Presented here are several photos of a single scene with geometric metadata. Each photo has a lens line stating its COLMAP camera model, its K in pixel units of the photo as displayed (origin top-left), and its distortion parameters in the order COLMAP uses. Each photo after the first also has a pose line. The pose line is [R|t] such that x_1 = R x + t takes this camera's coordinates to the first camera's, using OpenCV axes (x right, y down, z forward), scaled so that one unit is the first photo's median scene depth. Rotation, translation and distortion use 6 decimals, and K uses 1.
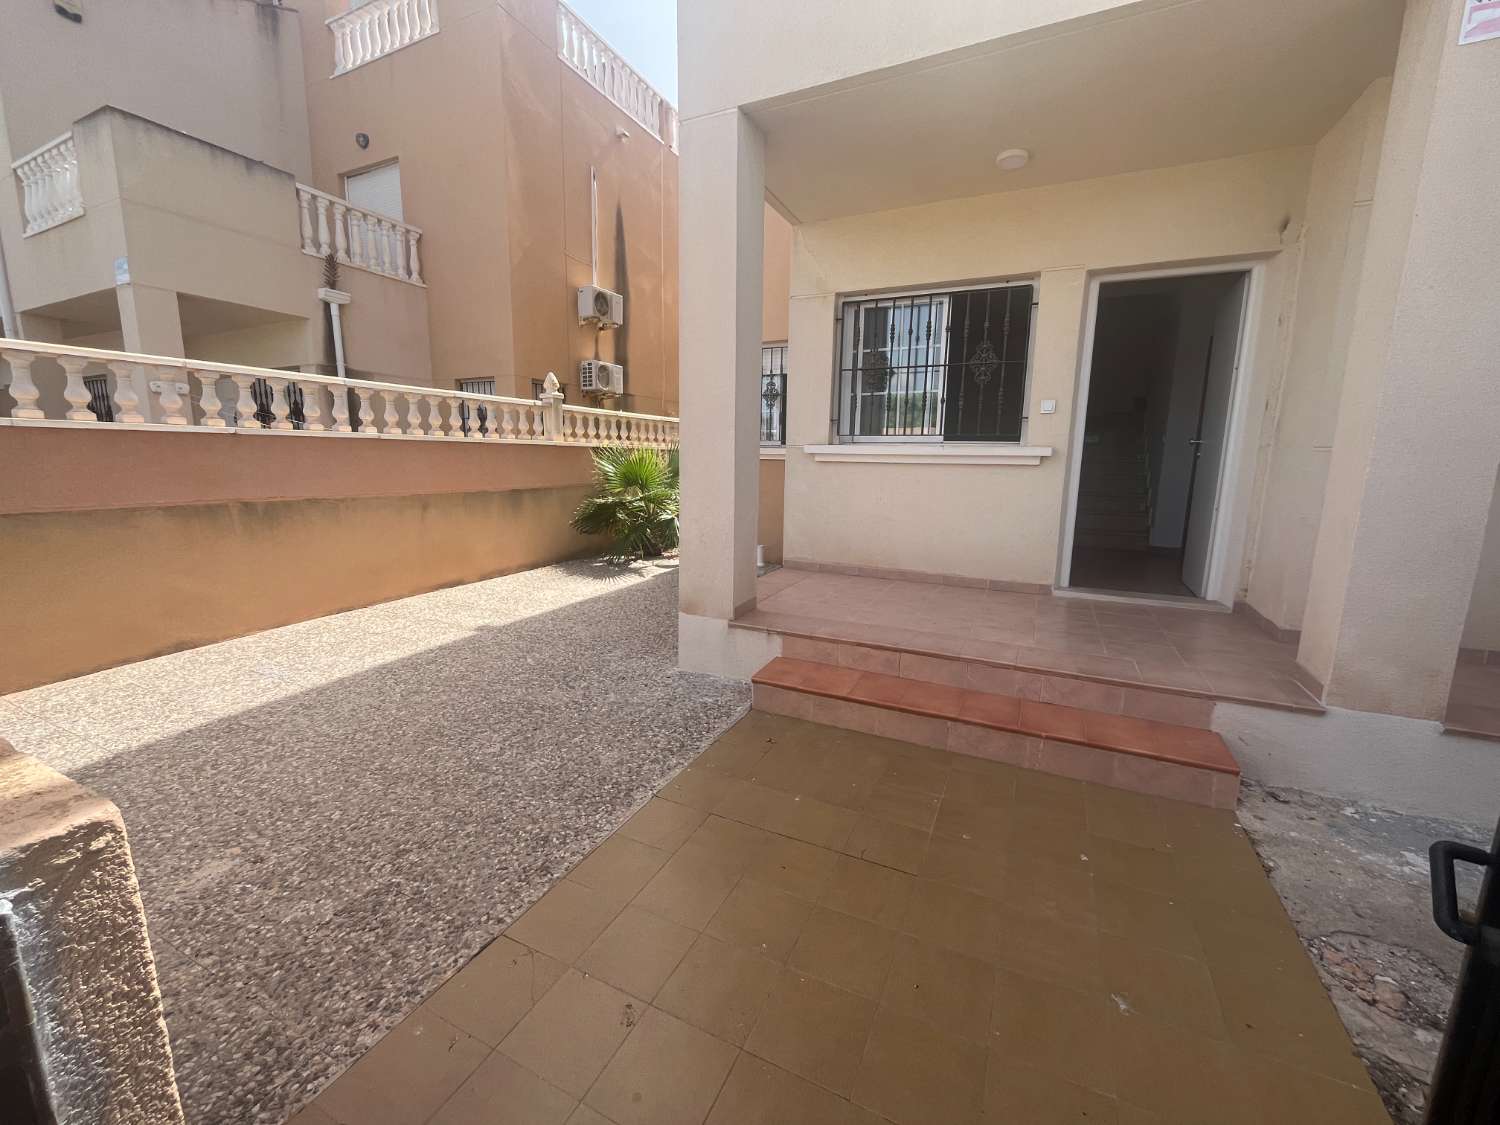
lens RADIAL K [[612.7, 0, 748.8], [0, 612.7, 560.2], [0, 0, 1]] dist [-0.005489, 0.000221]
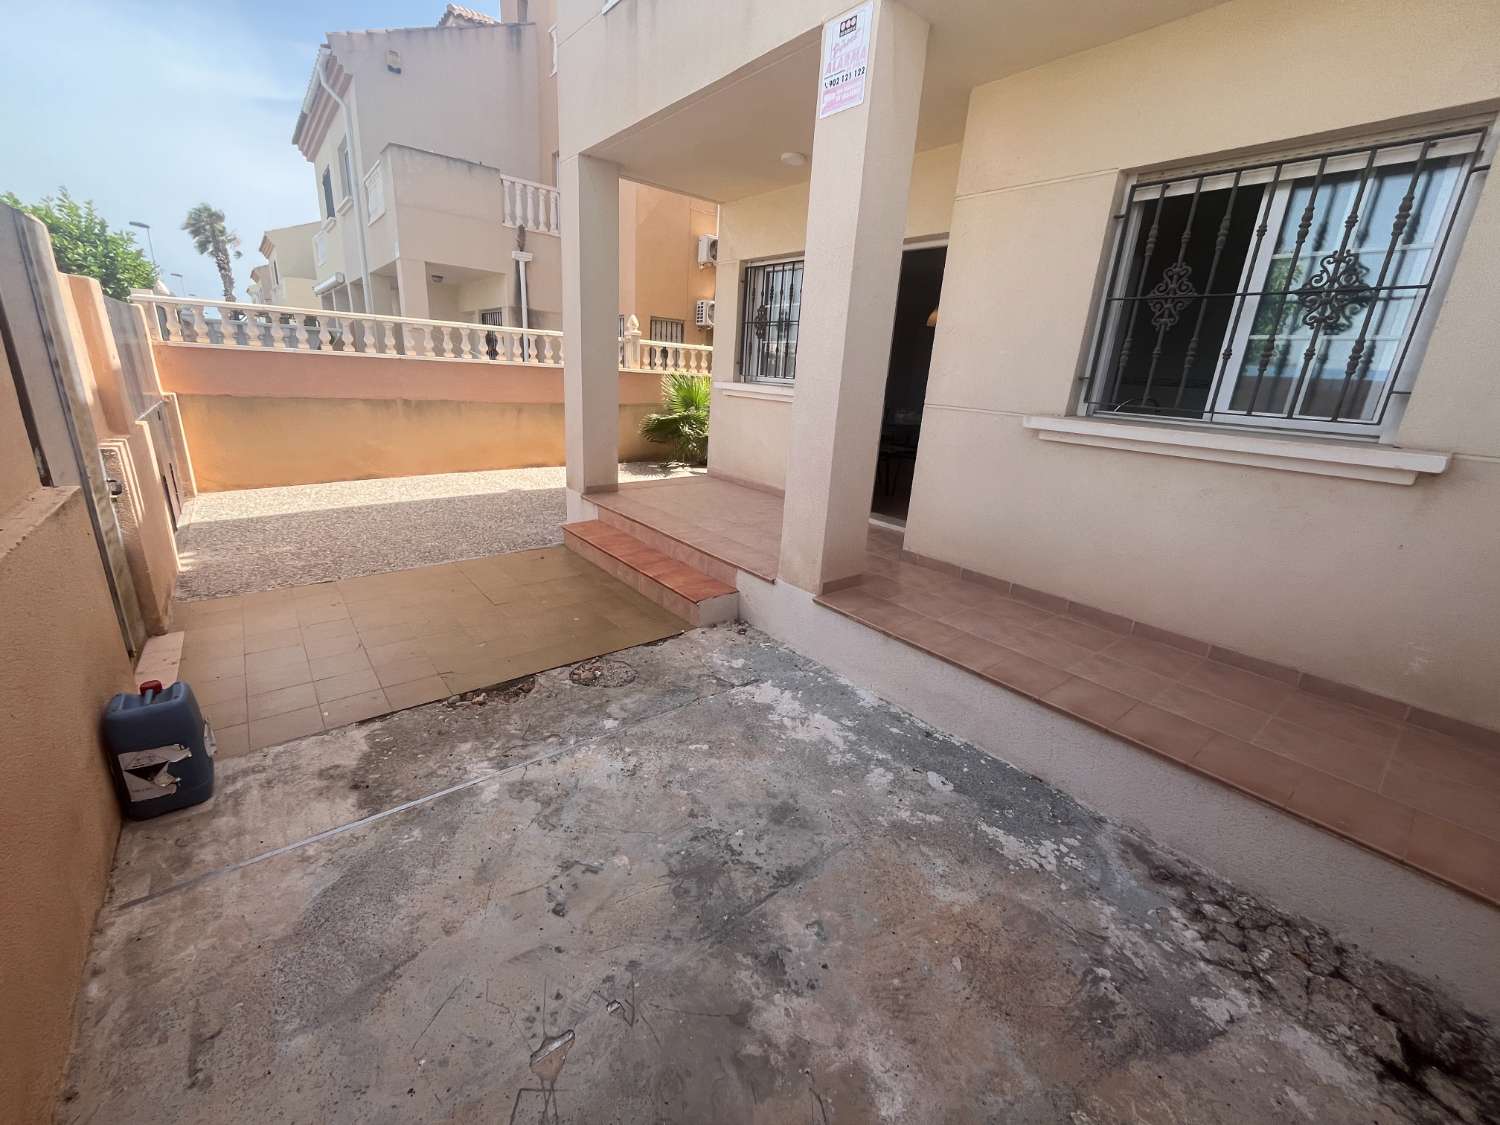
lens RADIAL K [[612.7, 0, 747.1], [0, 612.7, 562.6], [0, 0, 1]] dist [-0.005489, 0.000221]
pose [[0.902896, 0.166587, -0.396267, 0.721777], [-0.118658, 0.982624, 0.142724, -0.001855], [0.413157, -0.081845, 0.906974, -0.187568]]
